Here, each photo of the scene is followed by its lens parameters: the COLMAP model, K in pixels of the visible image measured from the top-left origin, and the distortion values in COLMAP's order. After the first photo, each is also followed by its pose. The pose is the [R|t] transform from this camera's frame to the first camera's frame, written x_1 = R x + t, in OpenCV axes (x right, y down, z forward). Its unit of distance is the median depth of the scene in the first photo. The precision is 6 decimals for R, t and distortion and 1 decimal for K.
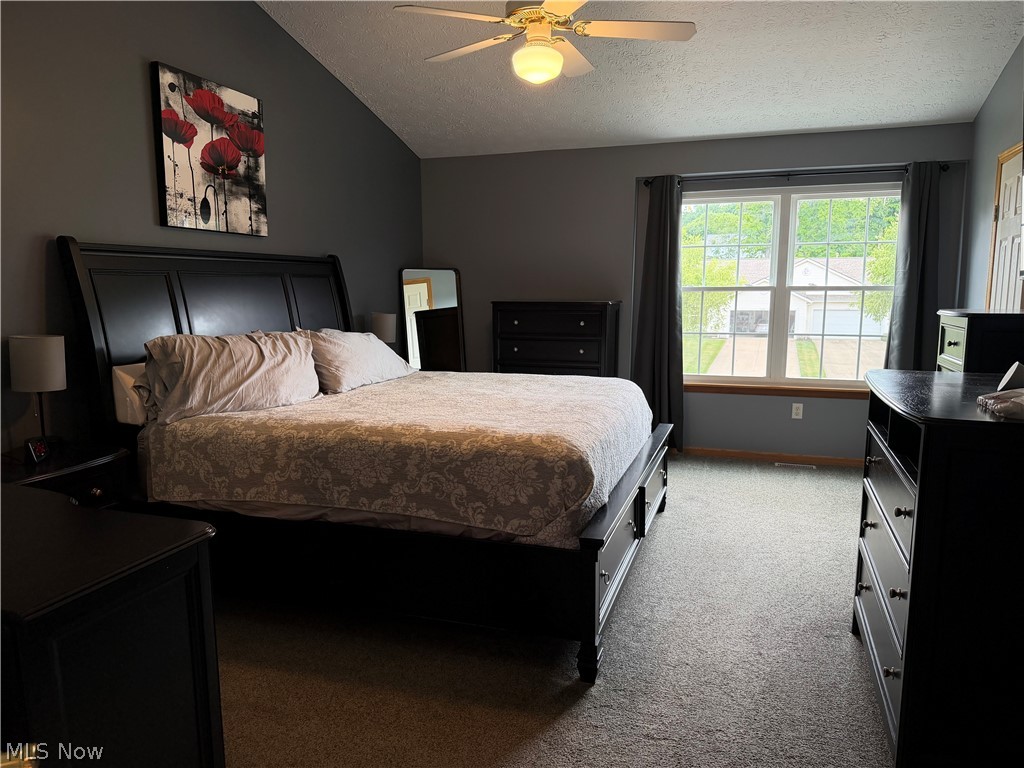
lens RADIAL K [[713.2, 0, 505.0], [0, 713.2, 385.5], [0, 0, 1]] dist [0.090862, -0.125910]
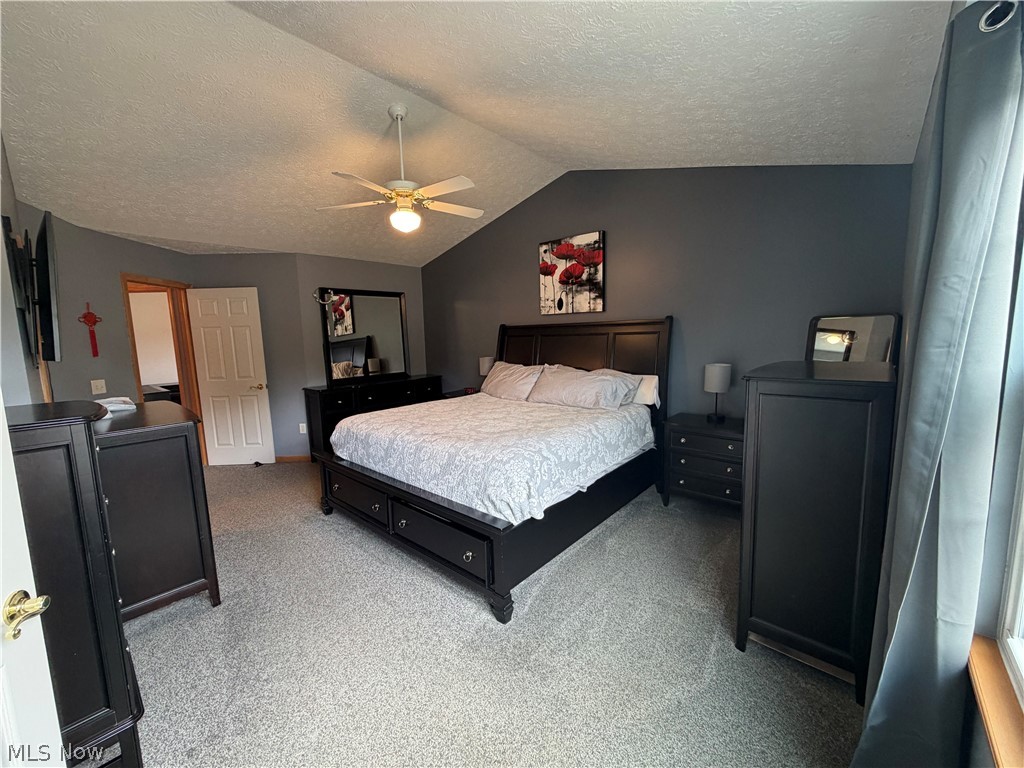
lens RADIAL K [[405.0, 0, 508.0], [0, 405.0, 385.0], [0, 0, 1]] dist [-0.000493, -0.000749]
pose [[-0.378132, 0.128128, -0.916842, 0.696243], [-0.102461, 0.978499, 0.179002, -0.203506], [0.920064, 0.161627, -0.356873, 1.276469]]
